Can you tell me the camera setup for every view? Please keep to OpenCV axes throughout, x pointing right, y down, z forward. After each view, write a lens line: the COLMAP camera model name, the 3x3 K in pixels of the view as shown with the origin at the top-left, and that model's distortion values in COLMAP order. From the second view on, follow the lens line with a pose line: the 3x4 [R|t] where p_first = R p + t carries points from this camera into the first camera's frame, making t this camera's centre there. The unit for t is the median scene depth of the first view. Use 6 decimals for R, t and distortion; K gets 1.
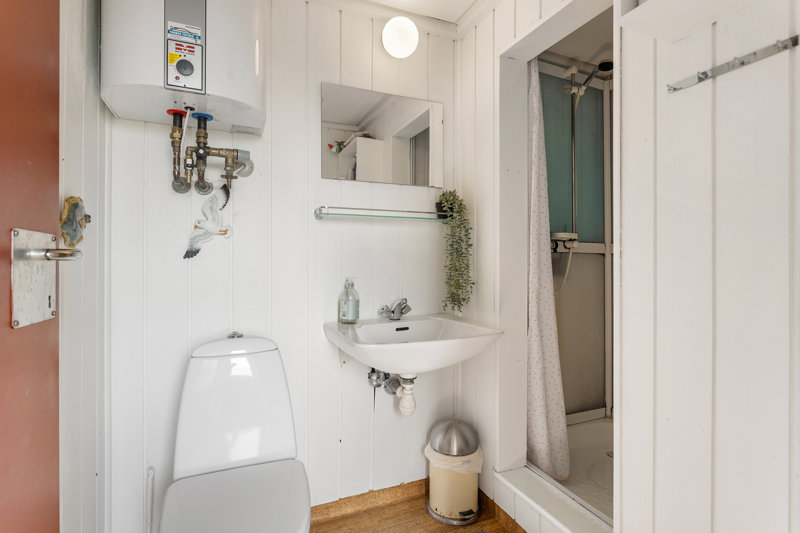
lens RADIAL K [[396.0, 0, 409.5], [0, 396.0, 261.8], [0, 0, 1]] dist [-0.019862, 0.012700]
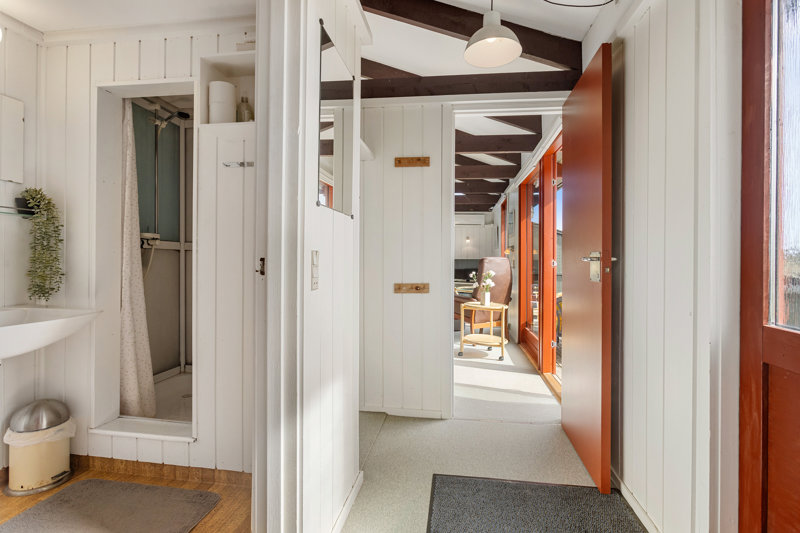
lens RADIAL K [[396.0, 0, 409.5], [0, 396.0, 261.8], [0, 0, 1]] dist [-0.019862, 0.012700]
pose [[0.527542, -0.003010, 0.849523, -0.280056], [-0.009457, 0.999911, 0.009415, -0.000711], [-0.849476, -0.013001, 0.527467, -0.445473]]
